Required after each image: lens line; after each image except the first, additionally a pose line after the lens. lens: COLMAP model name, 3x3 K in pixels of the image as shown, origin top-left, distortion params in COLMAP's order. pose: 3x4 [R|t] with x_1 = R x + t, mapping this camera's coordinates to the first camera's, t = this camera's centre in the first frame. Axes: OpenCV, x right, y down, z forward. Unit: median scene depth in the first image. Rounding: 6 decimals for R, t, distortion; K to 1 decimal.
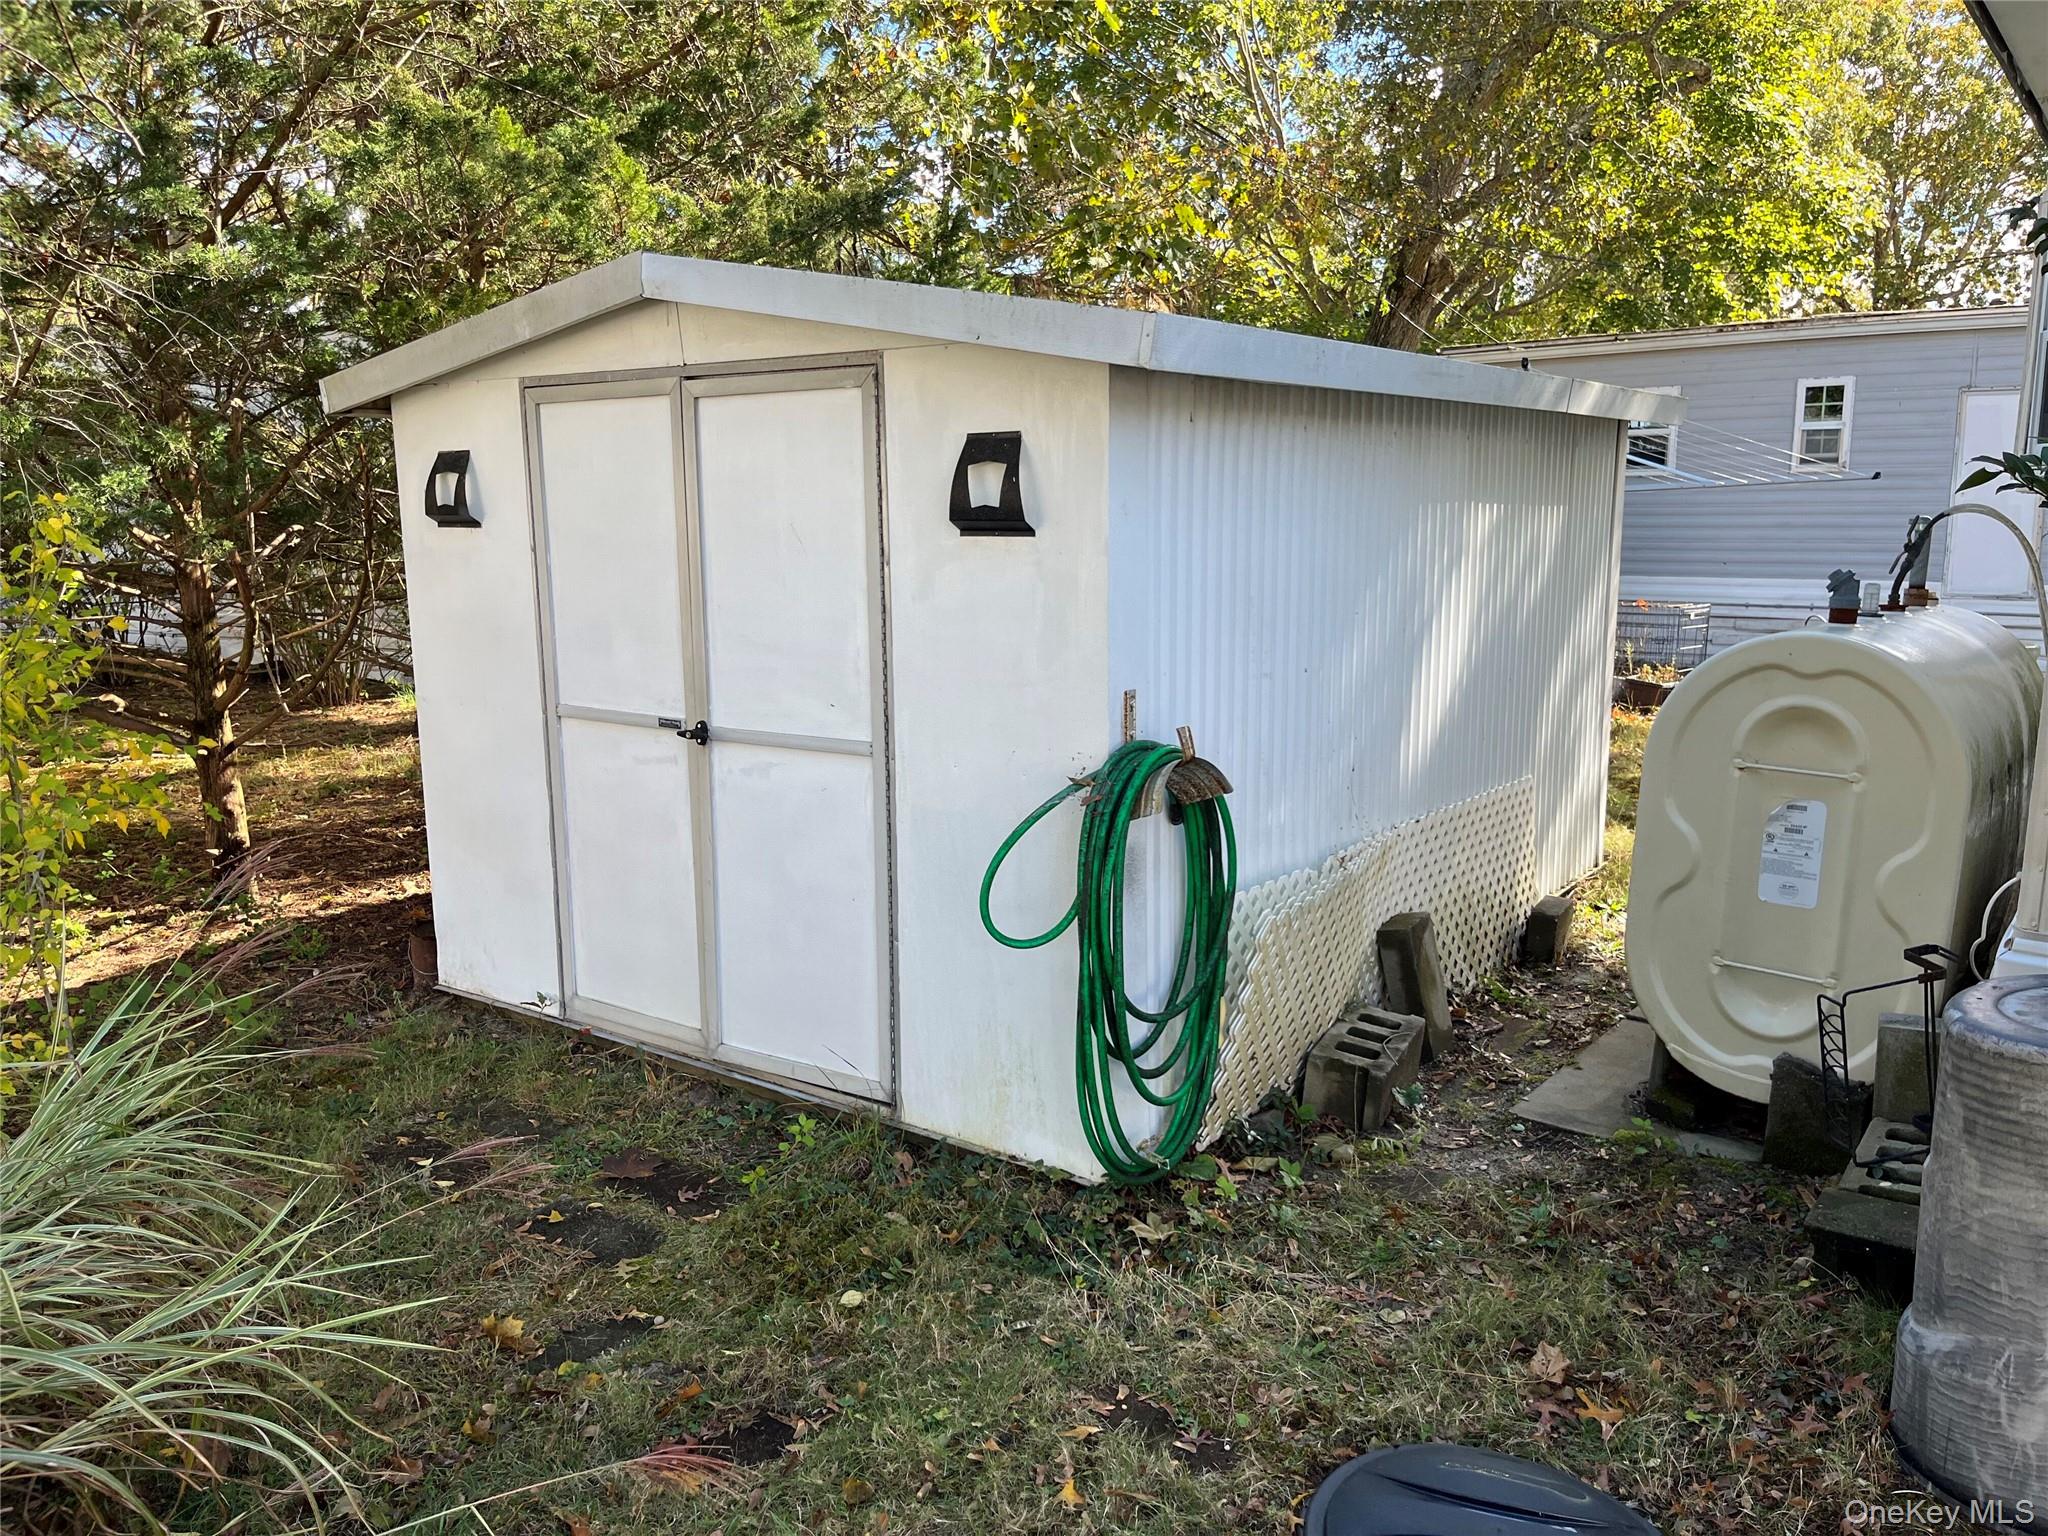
lens RADIAL K [[1539.3, 0, 1016.1], [0, 1539.3, 771.3], [0, 0, 1]] dist [0.064880, -0.095286]
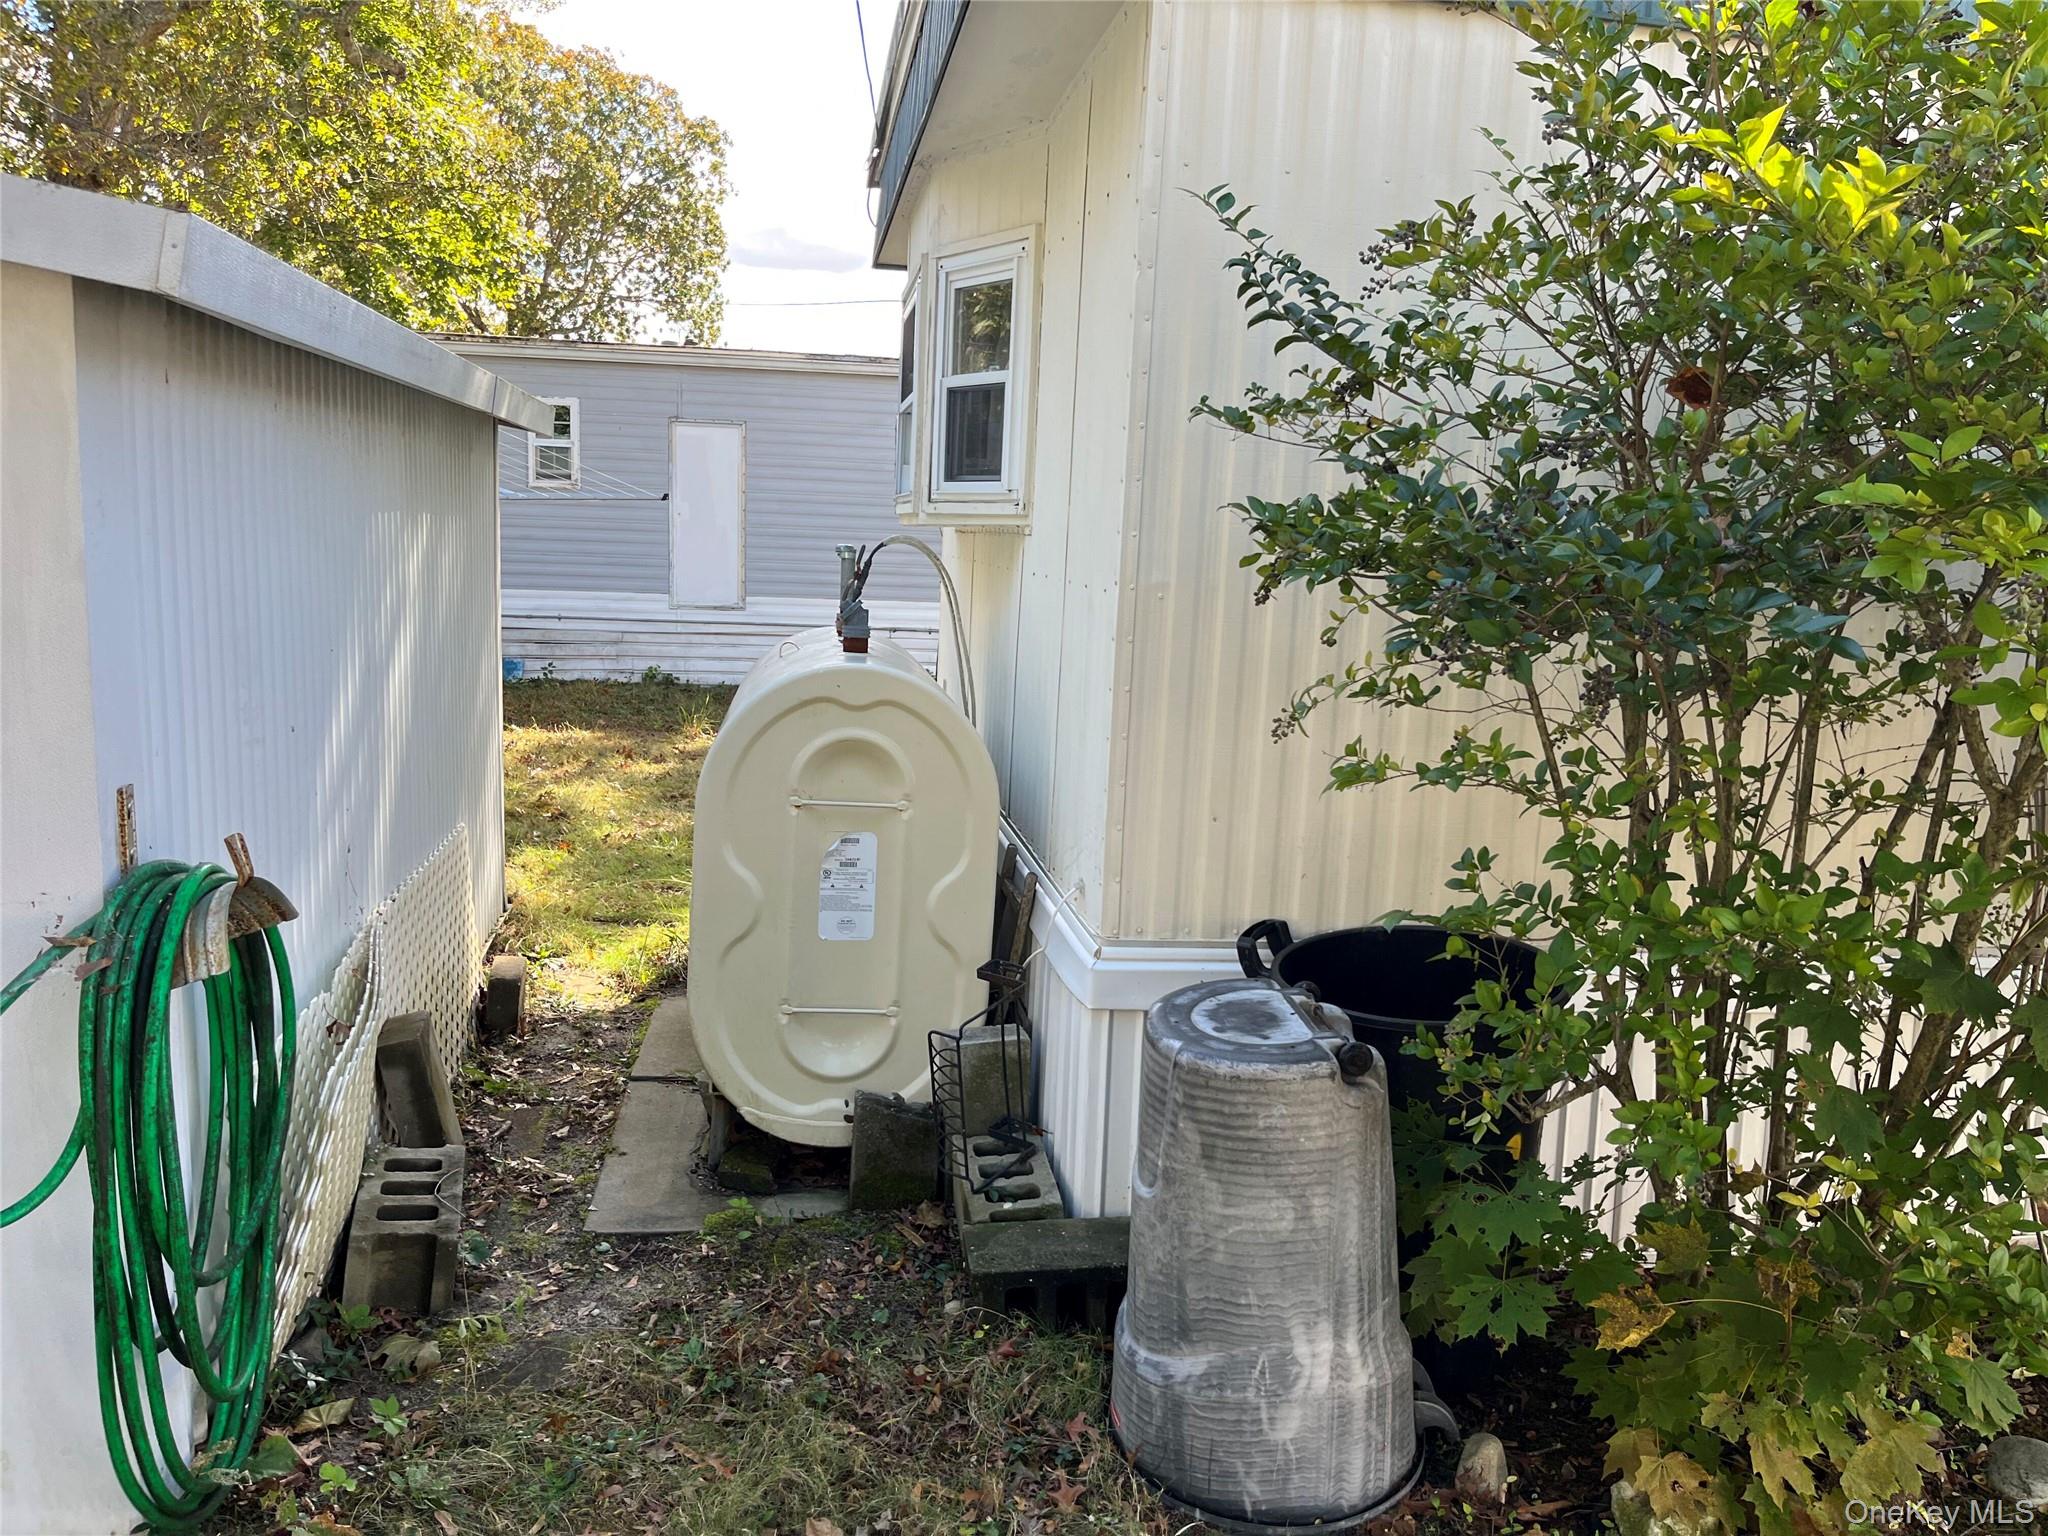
lens RADIAL K [[1539.3, 0, 1029.1], [0, 1539.3, 758.3], [0, 0, 1]] dist [0.064880, -0.095286]
pose [[0.678952, -0.075220, 0.730319, -0.125711], [0.082620, 0.996247, 0.025800, -0.043180], [-0.729519, 0.042822, 0.682619, 0.241694]]
